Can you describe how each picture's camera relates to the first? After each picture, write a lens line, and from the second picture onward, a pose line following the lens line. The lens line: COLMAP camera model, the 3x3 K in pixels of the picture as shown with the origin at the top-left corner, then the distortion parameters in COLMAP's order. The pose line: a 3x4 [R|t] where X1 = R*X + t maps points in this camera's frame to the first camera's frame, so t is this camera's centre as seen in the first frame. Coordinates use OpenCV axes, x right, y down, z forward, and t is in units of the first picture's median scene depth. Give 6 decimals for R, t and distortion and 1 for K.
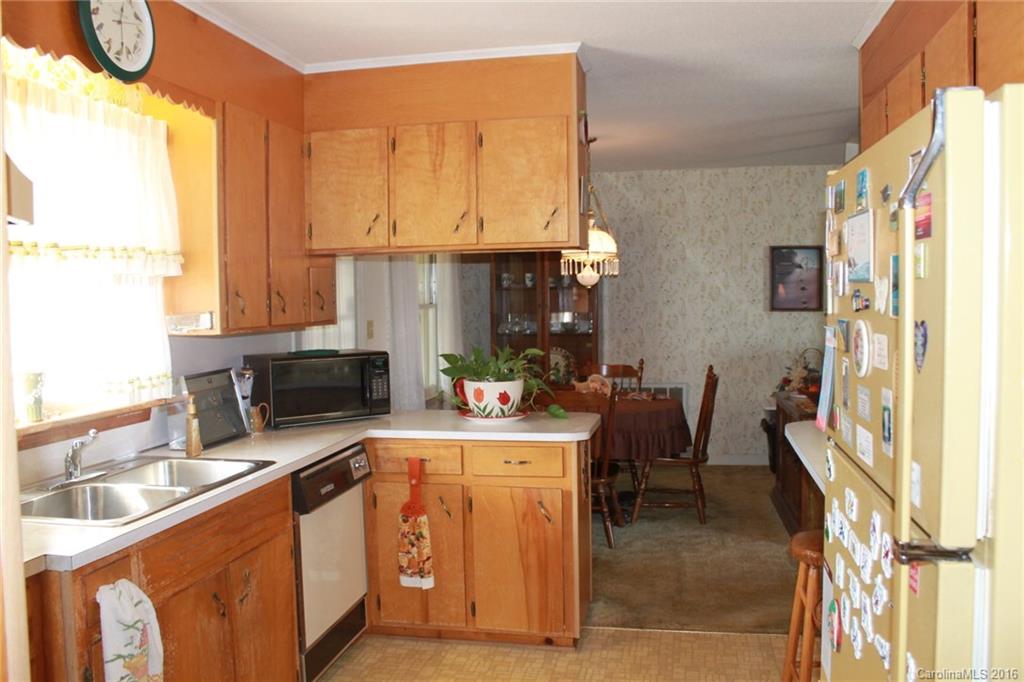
lens RADIAL K [[866.7, 0, 511.5], [0, 866.7, 339.3], [0, 0, 1]] dist [-0.142654, 0.096021]
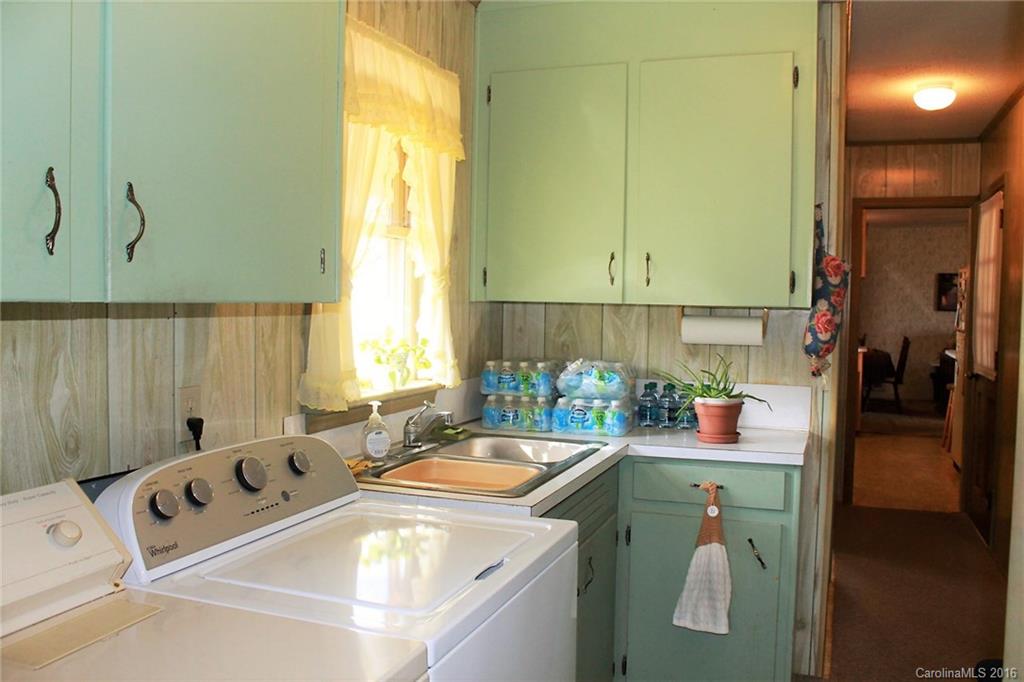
lens RADIAL K [[866.7, 0, 513.4], [0, 866.7, 345.1], [0, 0, 1]] dist [-0.142654, 0.096021]
pose [[0.987576, 0.042533, -0.151277, -0.283429], [-0.044400, 0.998973, -0.008986, 0.089395], [0.150739, 0.015591, 0.988451, -0.804538]]
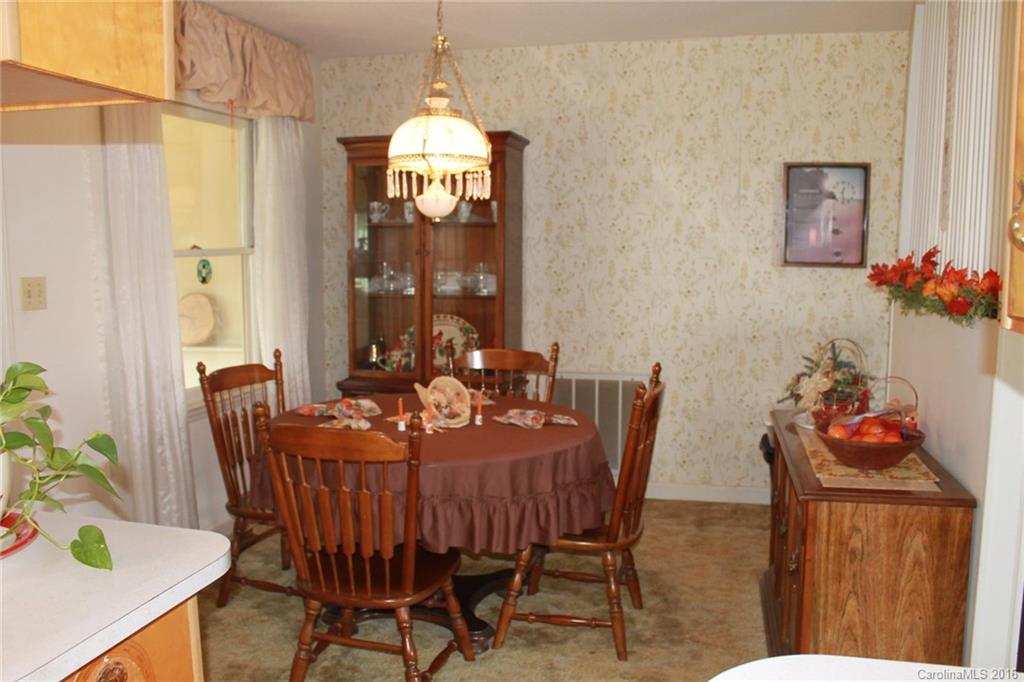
lens RADIAL K [[866.7, 0, 513.3], [0, 866.7, 341.5], [0, 0, 1]] dist [-0.142654, 0.096021]
pose [[0.998810, 0.019617, -0.044641, 0.131943], [-0.016583, 0.997591, 0.067353, -0.016367], [0.045855, -0.066533, 0.996730, 0.354584]]
